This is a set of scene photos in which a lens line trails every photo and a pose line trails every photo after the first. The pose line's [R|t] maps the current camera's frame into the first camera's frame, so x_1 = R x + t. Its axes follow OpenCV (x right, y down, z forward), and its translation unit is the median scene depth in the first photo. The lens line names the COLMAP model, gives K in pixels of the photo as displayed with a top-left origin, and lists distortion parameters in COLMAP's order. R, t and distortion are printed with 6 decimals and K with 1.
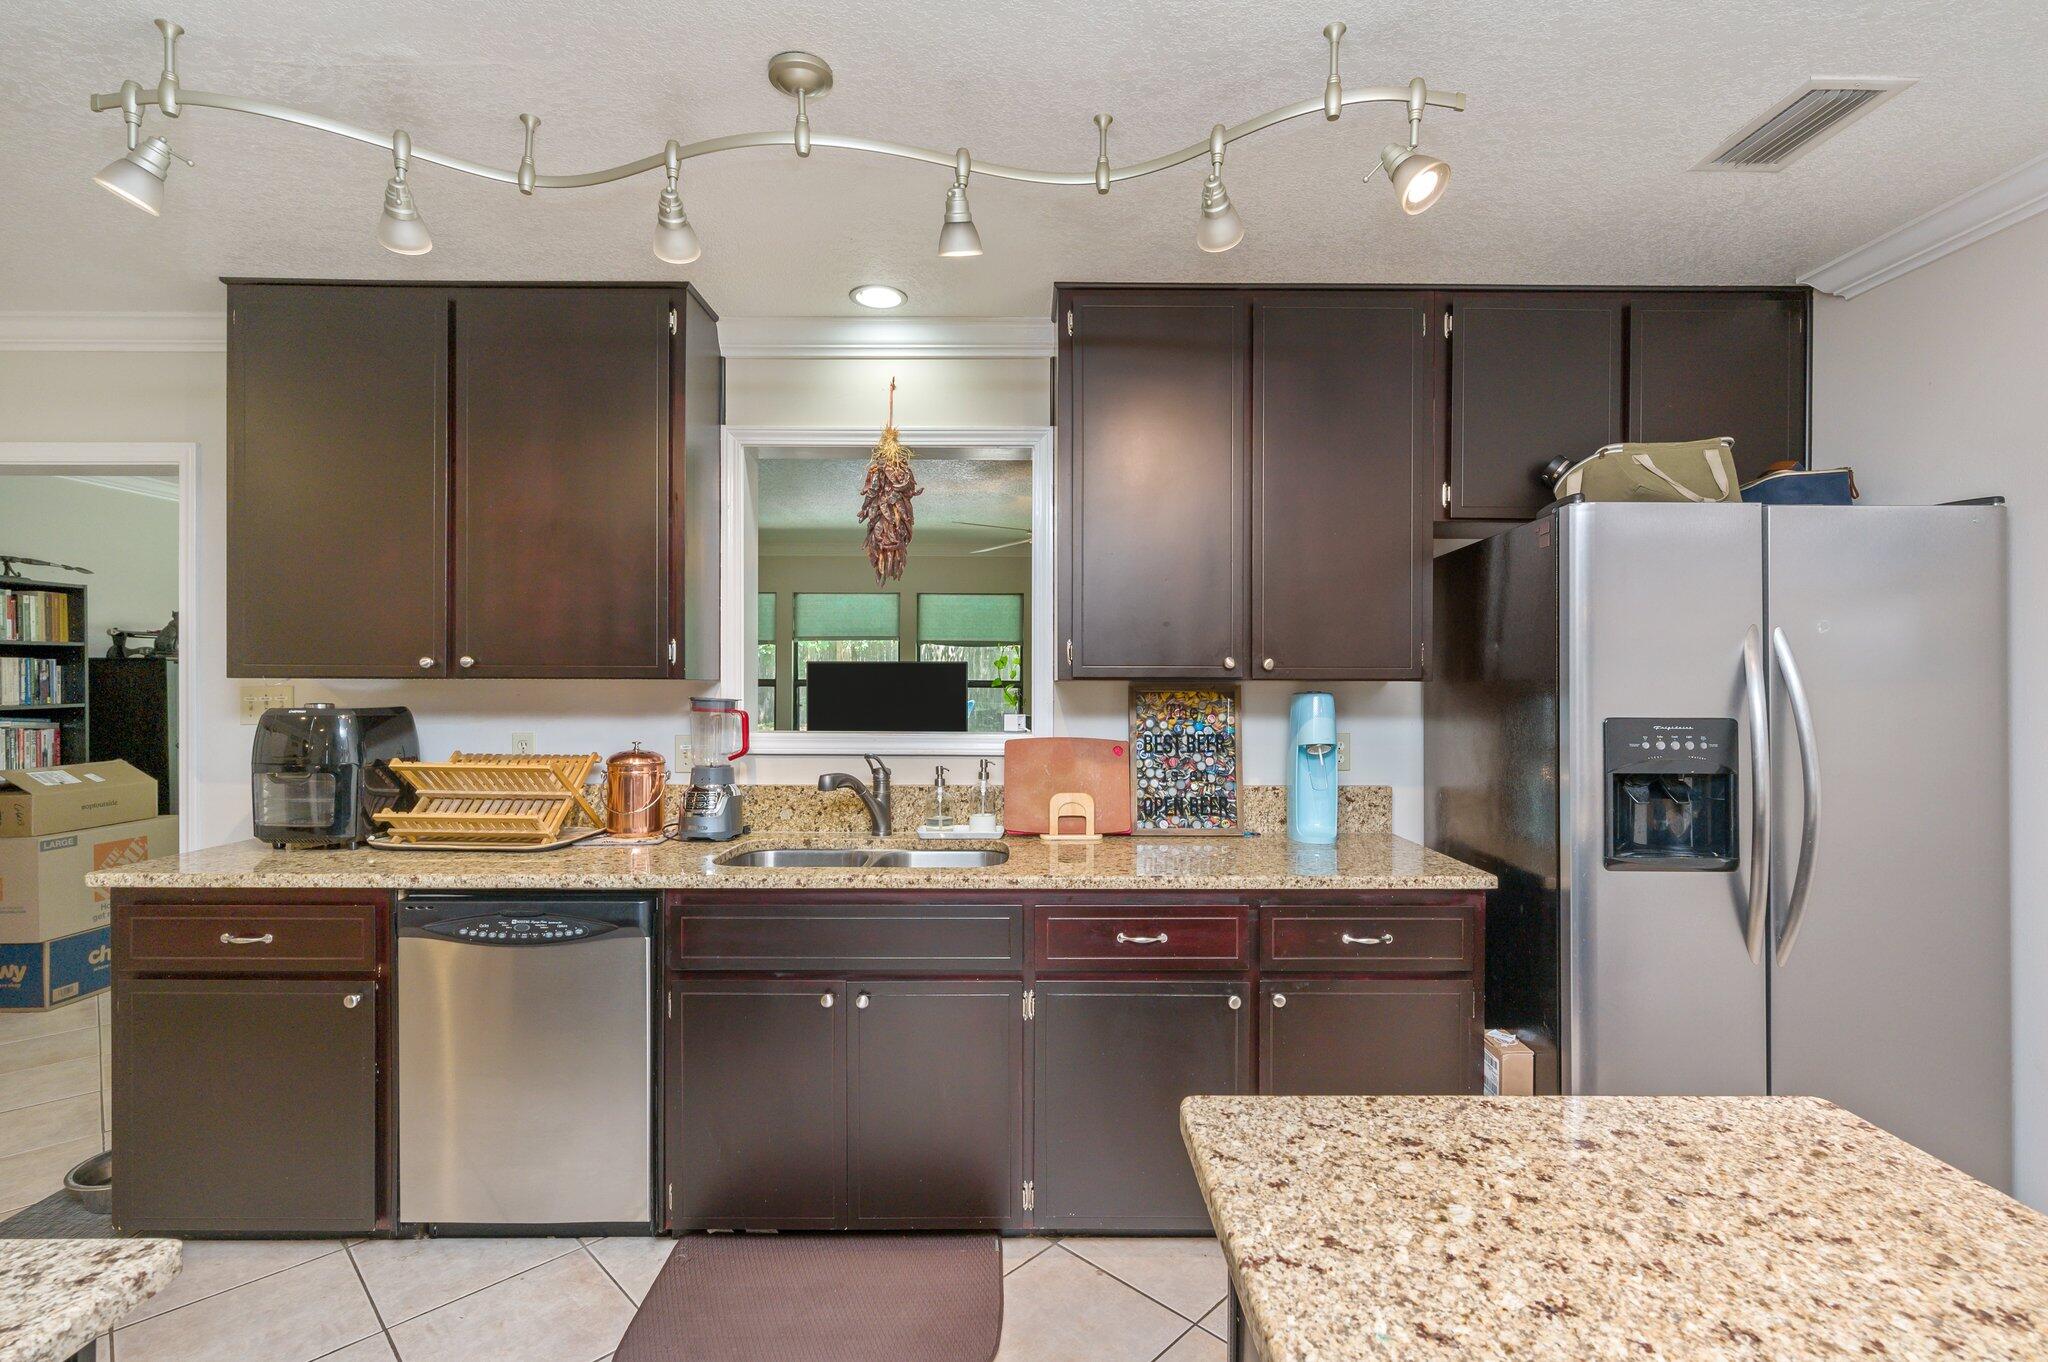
lens RADIAL K [[923.8, 0, 1024.3], [0, 923.8, 687.6], [0, 0, 1]] dist [0.000118, -0.000277]
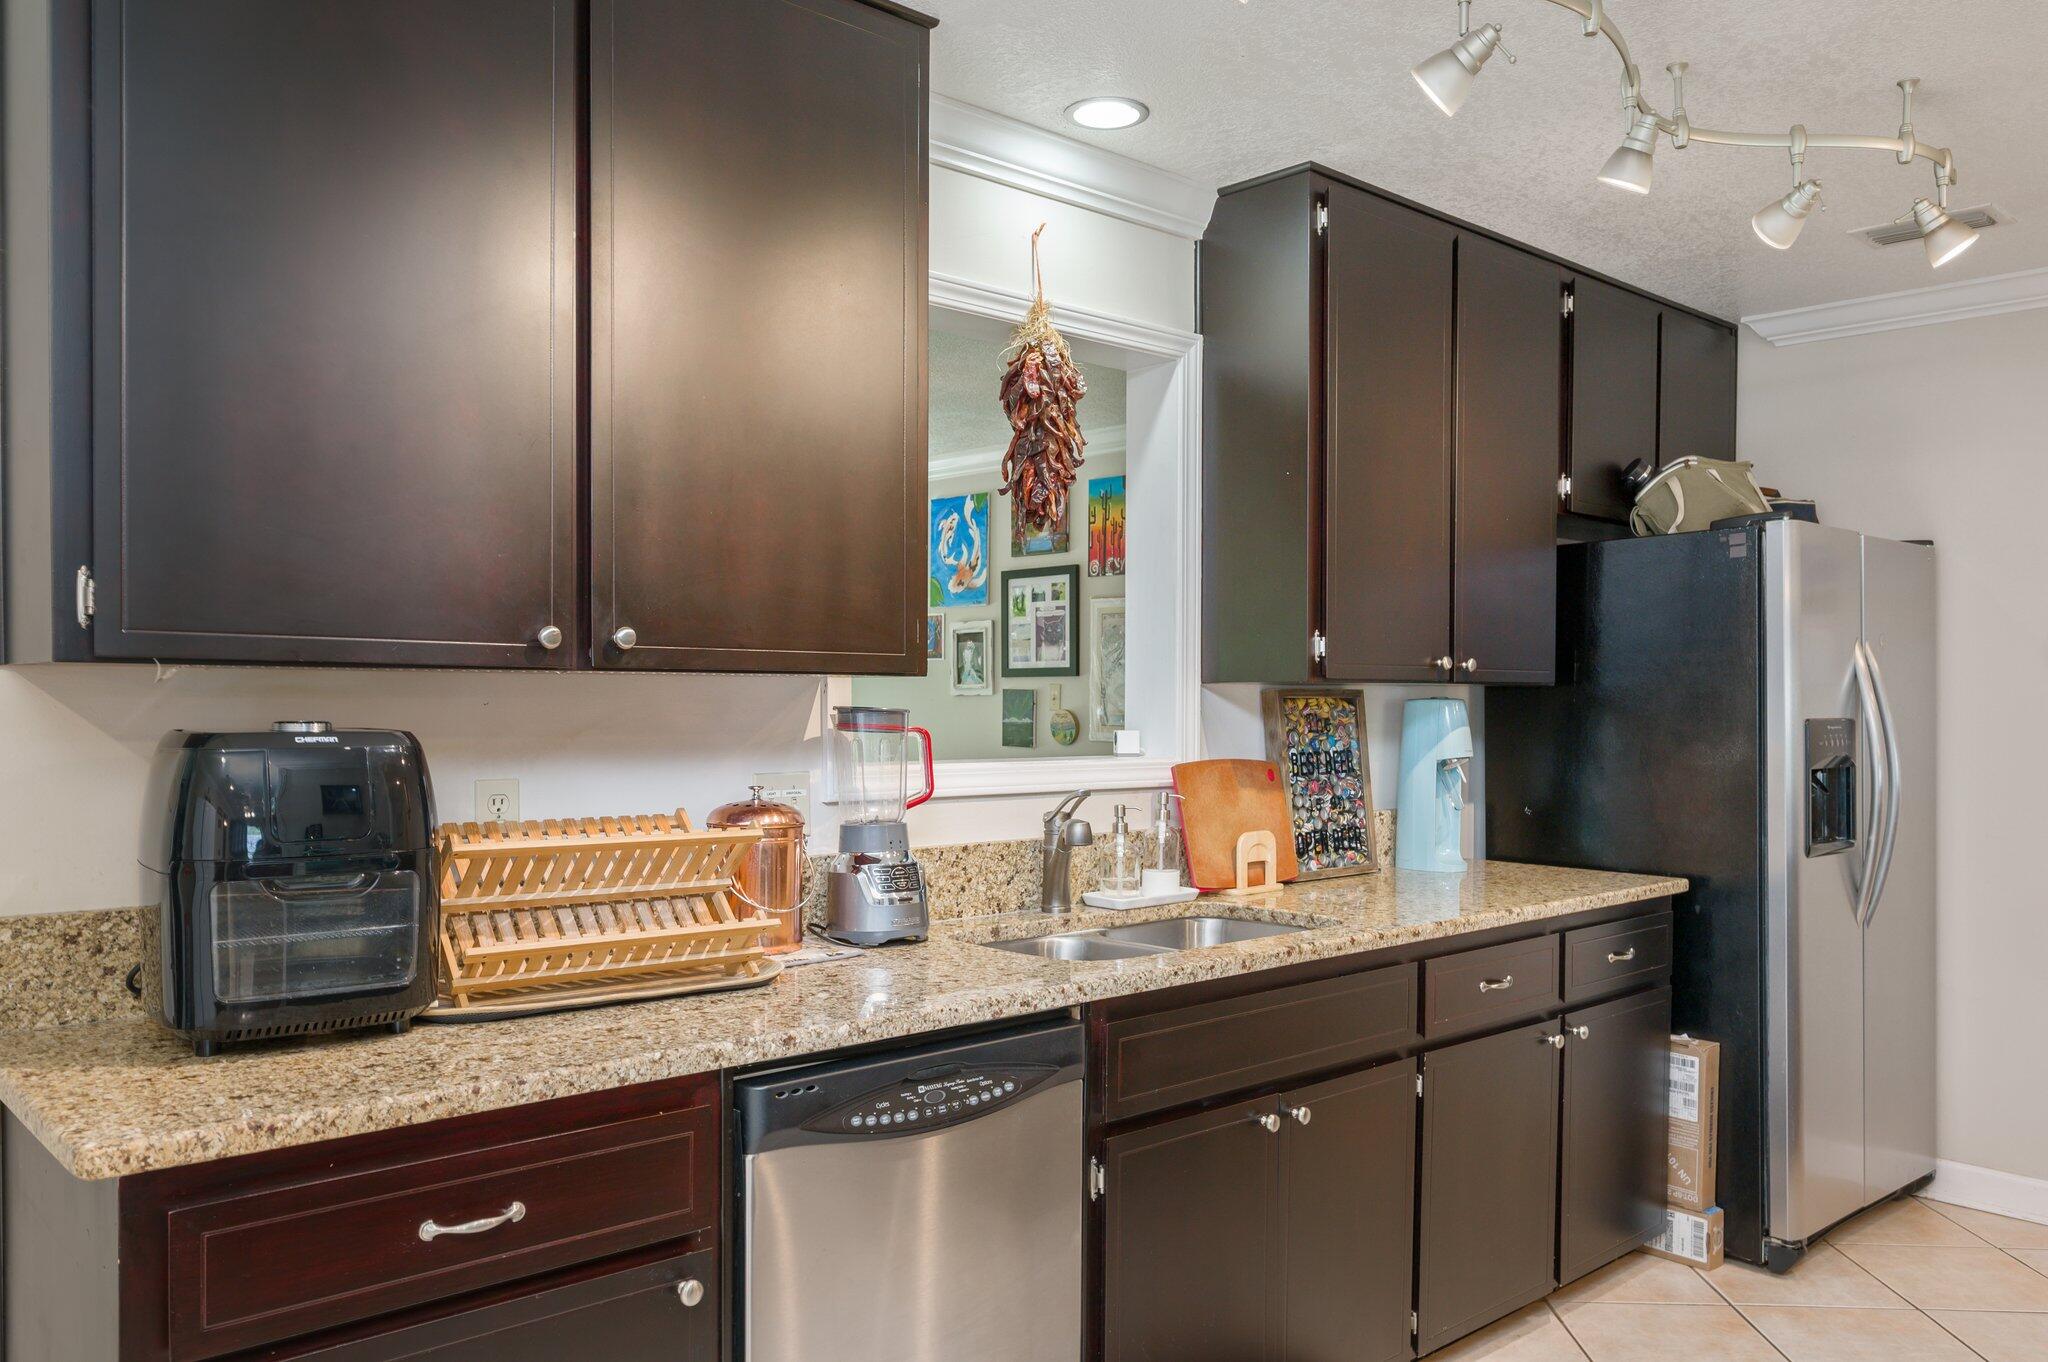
lens RADIAL K [[1534.8, 0, 1023.2], [0, 1534.8, 718.5], [0, 0, 1]] dist [0.000293, 0.002069]
pose [[0.747685, -0.009071, 0.663992, -0.978851], [0.000968, 0.999921, 0.012571, 0.006217], [-0.664053, -0.008756, 0.747634, 0.200916]]
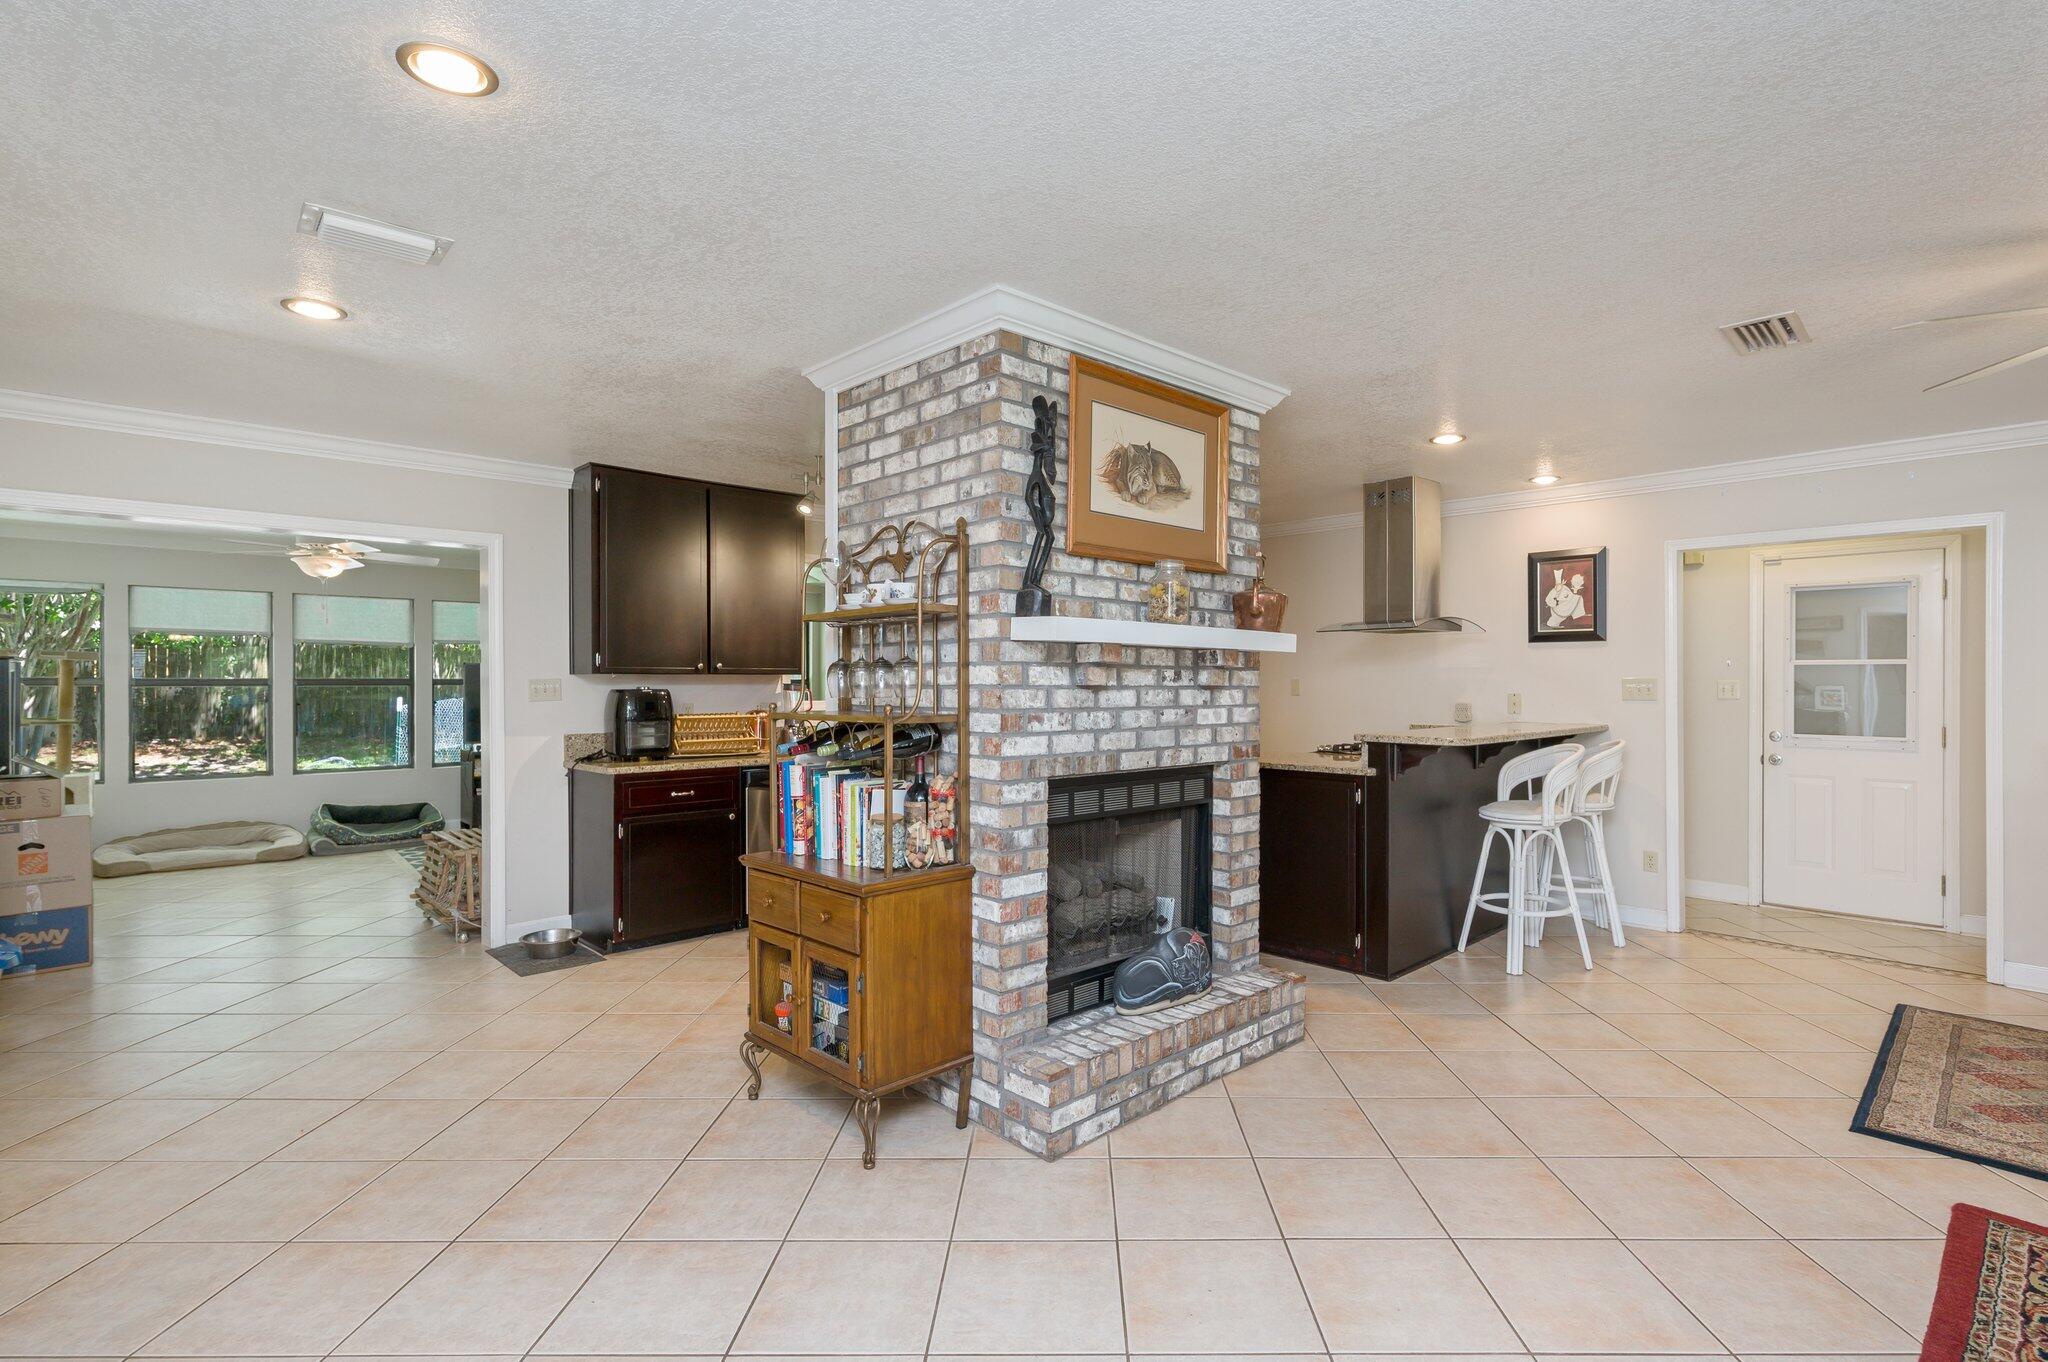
lens RADIAL K [[1008.8, 0, 1072.6], [0, 1008.8, 686.0], [0, 0, 1]] dist [-0.000122, 0.000097]
pose [[0.695697, -0.009751, 0.718269, -1.635346], [0.010946, 0.999936, 0.002972, 0.018393], [-0.718252, 0.005795, 0.695759, -1.123221]]
